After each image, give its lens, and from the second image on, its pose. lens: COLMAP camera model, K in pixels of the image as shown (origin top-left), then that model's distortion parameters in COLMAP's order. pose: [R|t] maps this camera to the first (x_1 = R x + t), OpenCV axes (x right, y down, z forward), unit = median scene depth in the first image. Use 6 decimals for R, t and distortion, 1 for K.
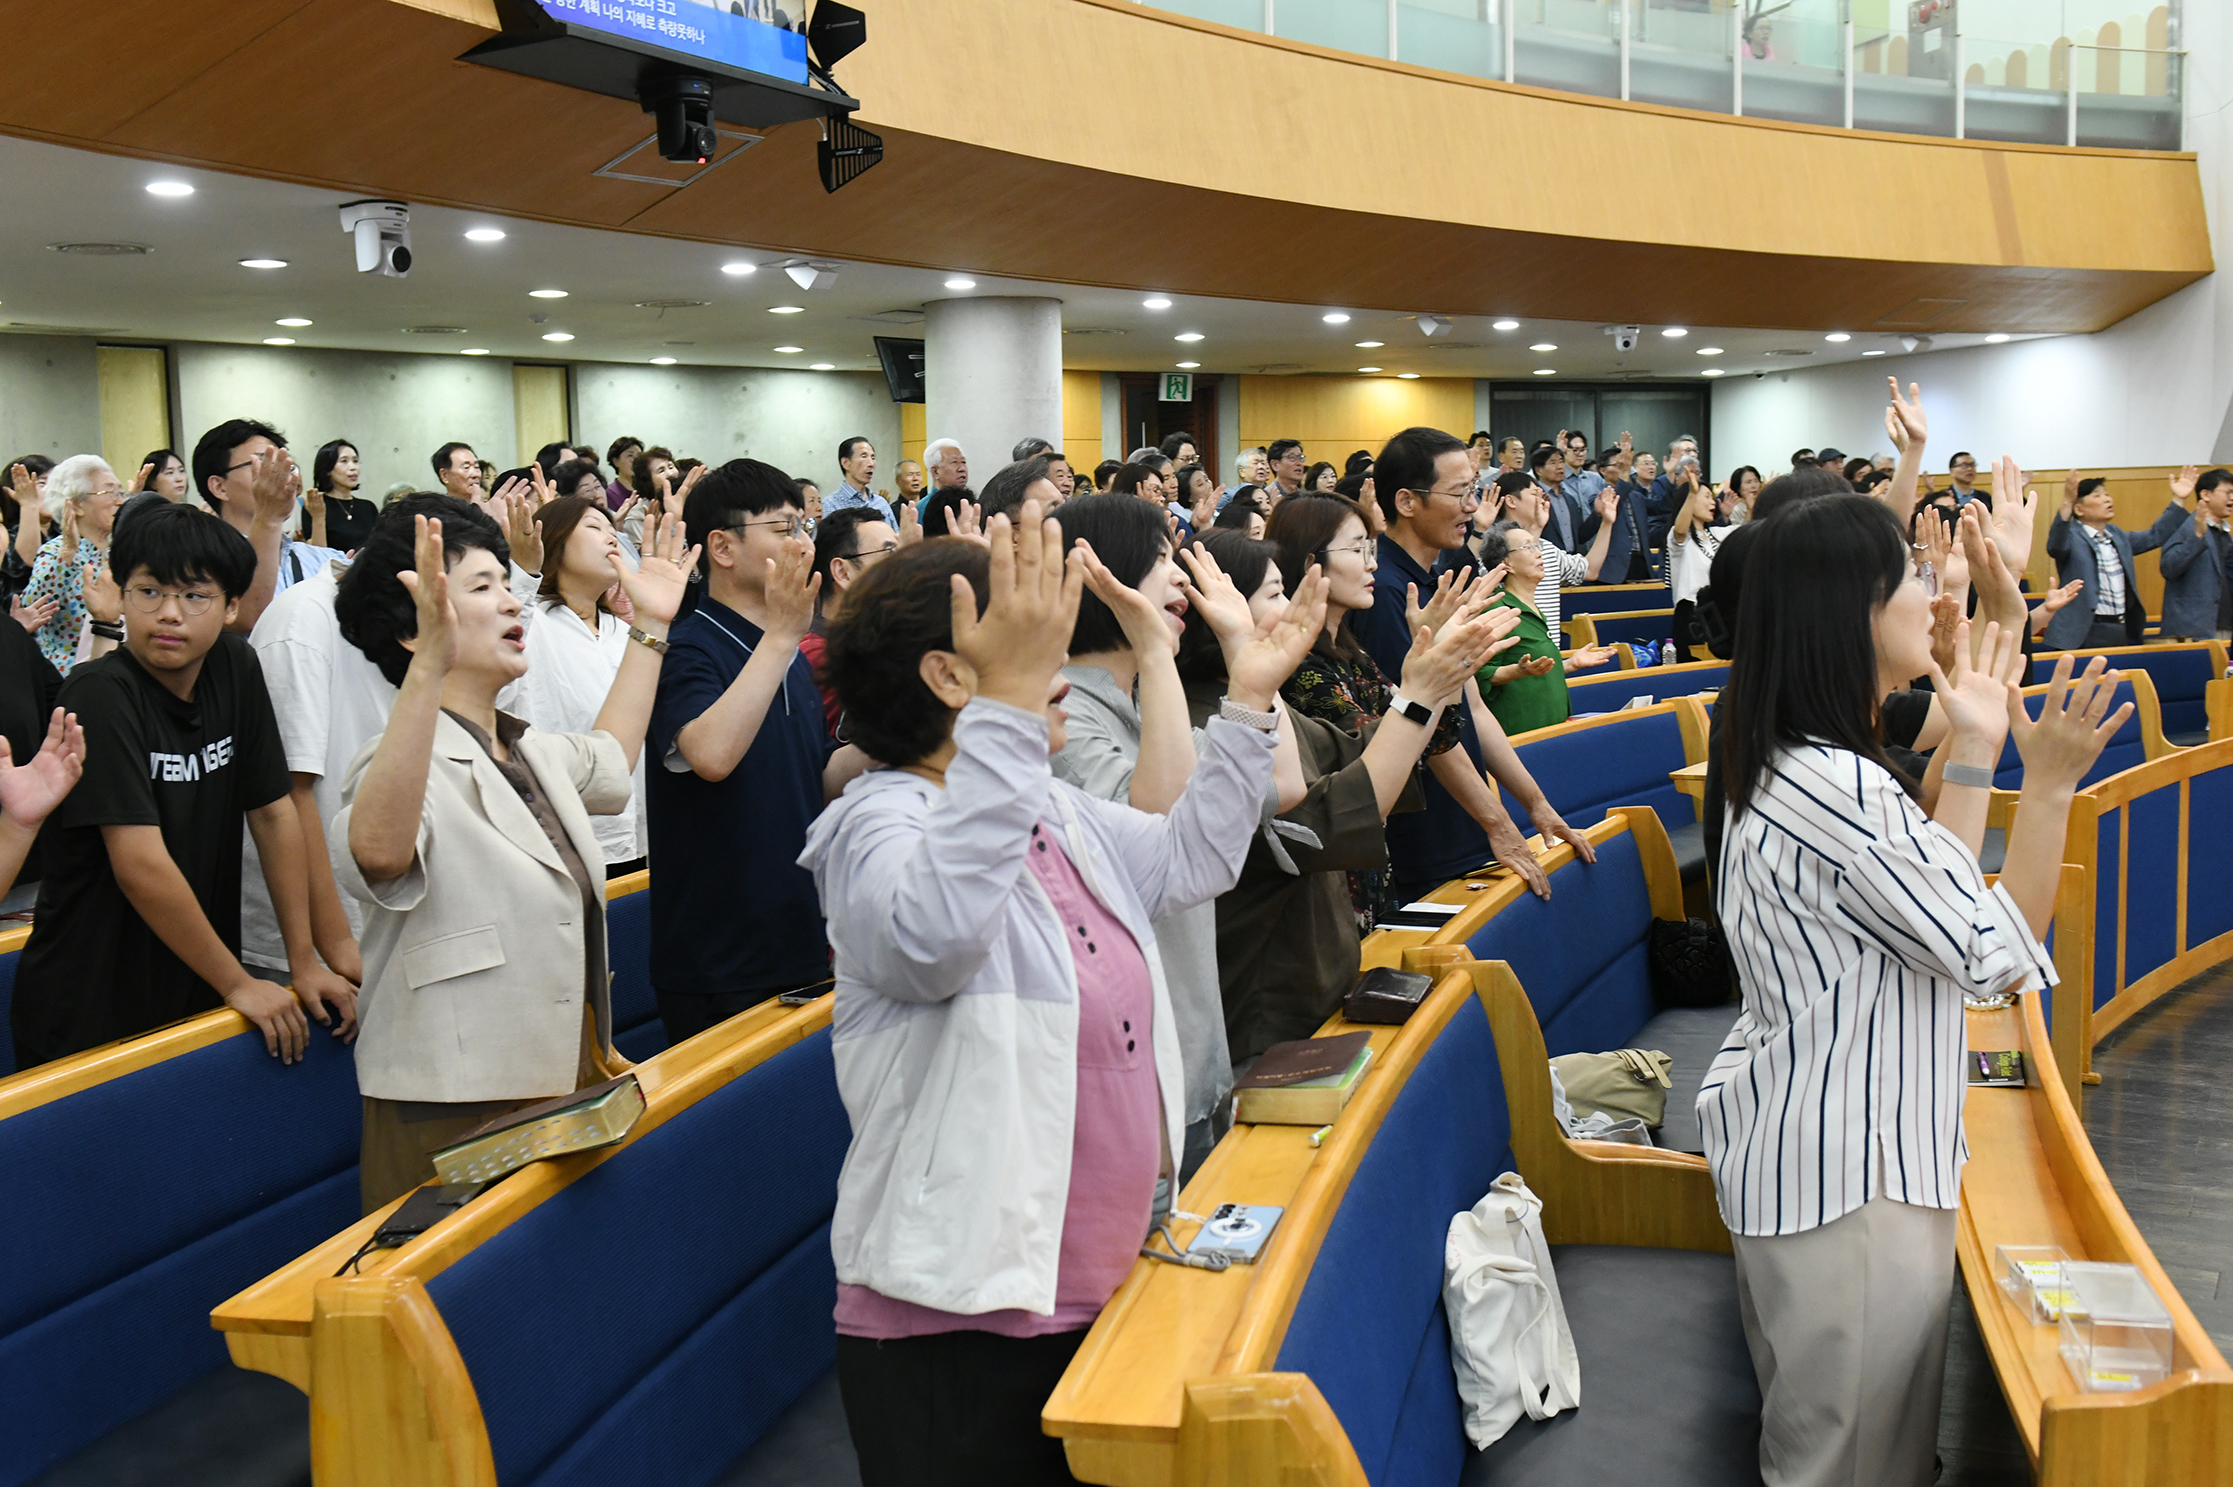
lens RADIAL K [[2252.6, 0, 1118.8], [0, 2252.6, 745.7], [0, 0, 1]] dist [0.005102, 0.000000]
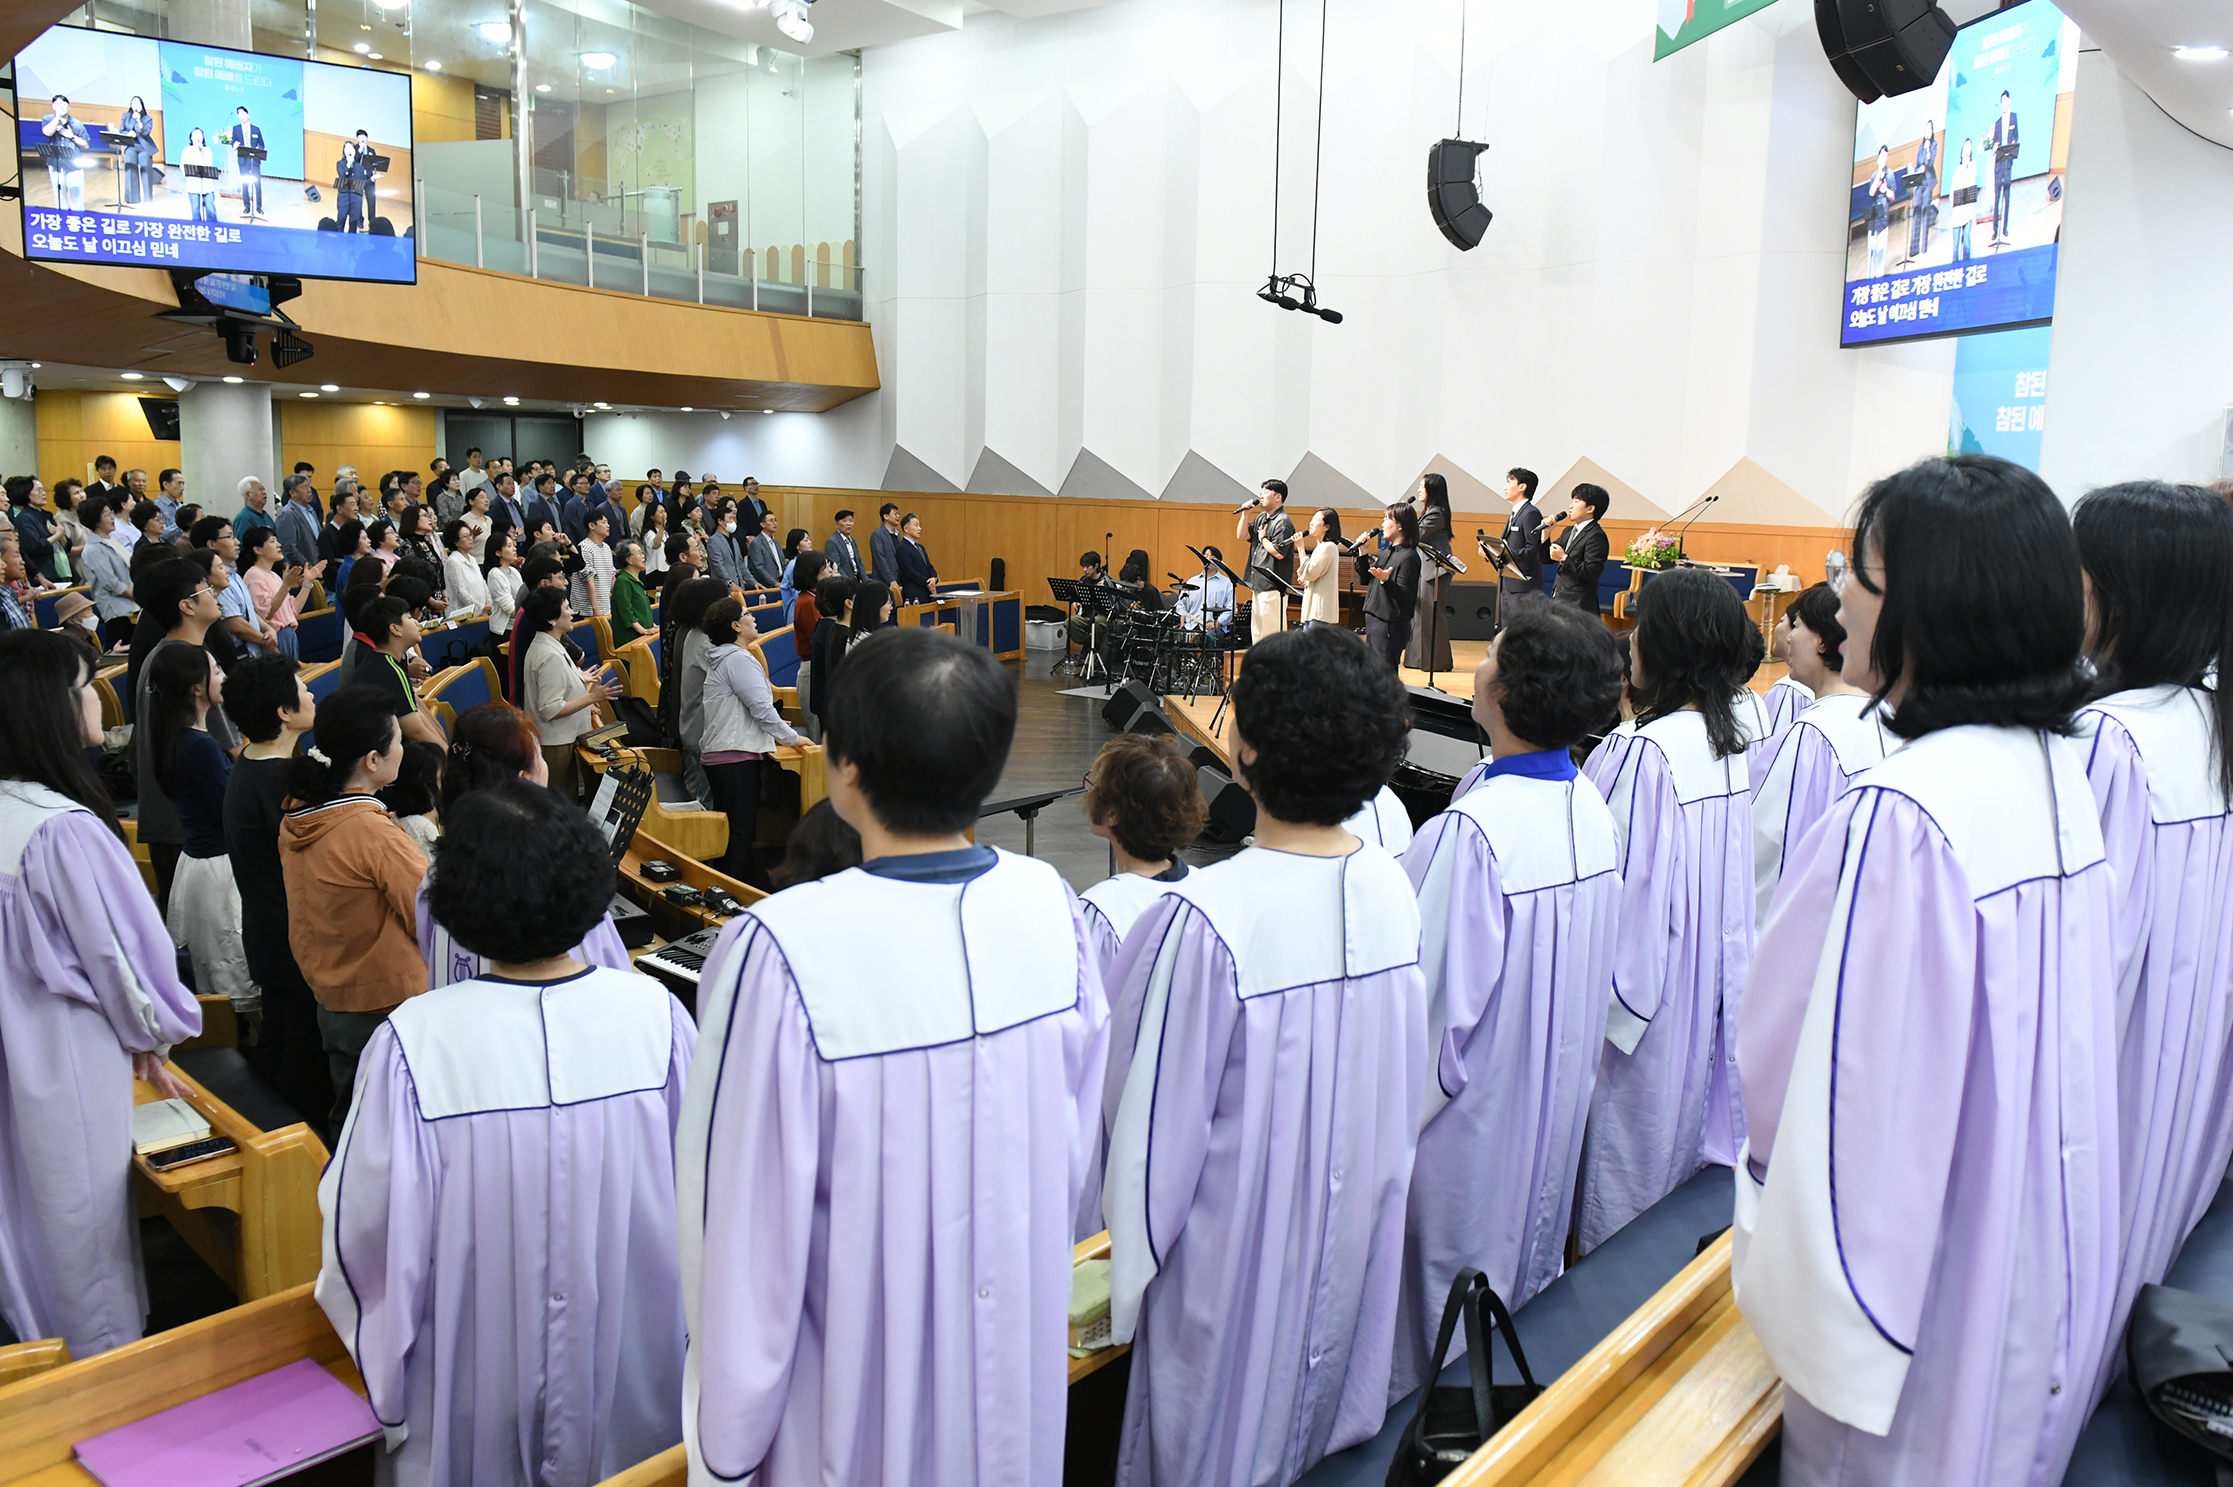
lens RADIAL K [[1774.1, 0, 1116.4], [0, 1774.1, 742.9], [0, 0, 1]] dist [0.002259, 0.001235]
pose [[0.823752, -0.048356, 0.564884, -0.207393], [0.017826, 0.998073, 0.059443, 0.001045], [-0.566670, -0.038897, 0.823026, -0.350222]]
